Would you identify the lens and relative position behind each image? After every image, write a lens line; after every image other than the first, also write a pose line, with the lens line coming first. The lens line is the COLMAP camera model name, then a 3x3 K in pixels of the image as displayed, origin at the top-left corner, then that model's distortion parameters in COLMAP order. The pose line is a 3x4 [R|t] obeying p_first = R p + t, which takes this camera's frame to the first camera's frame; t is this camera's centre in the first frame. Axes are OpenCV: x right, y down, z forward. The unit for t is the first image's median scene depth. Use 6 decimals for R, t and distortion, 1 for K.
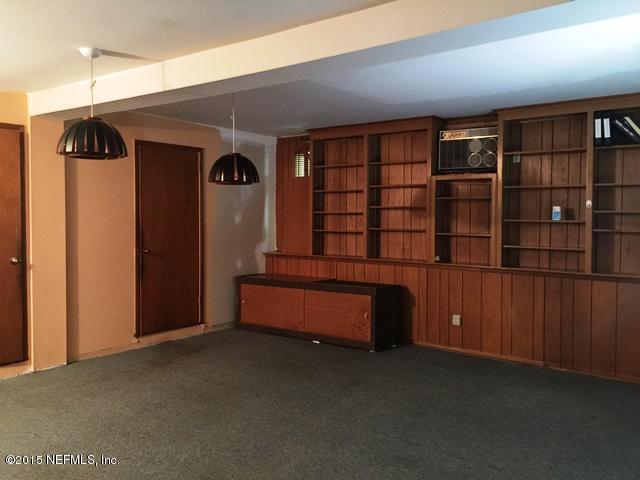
lens RADIAL K [[543.9, 0, 320.0], [0, 543.9, 240.0], [0, 0, 1]] dist [0.056451, -0.093147]
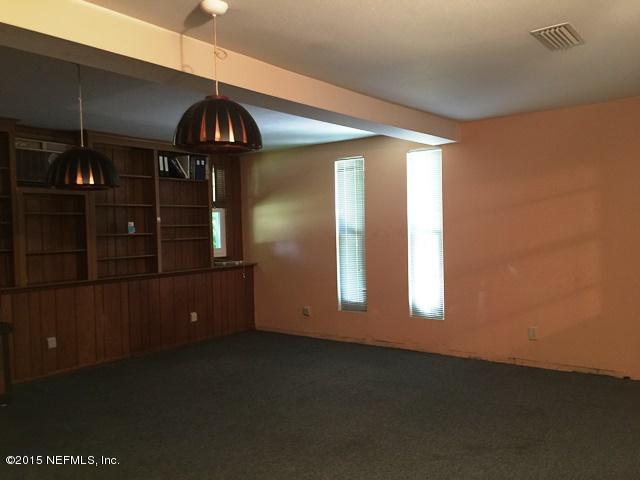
lens RADIAL K [[543.9, 0, 320.0], [0, 543.9, 240.0], [0, 0, 1]] dist [0.056451, -0.093147]
pose [[-0.017675, -0.033221, 0.999292, -0.818640], [0.066523, 0.997194, 0.034328, -0.037210], [-0.997628, 0.067082, -0.015415, 0.636773]]
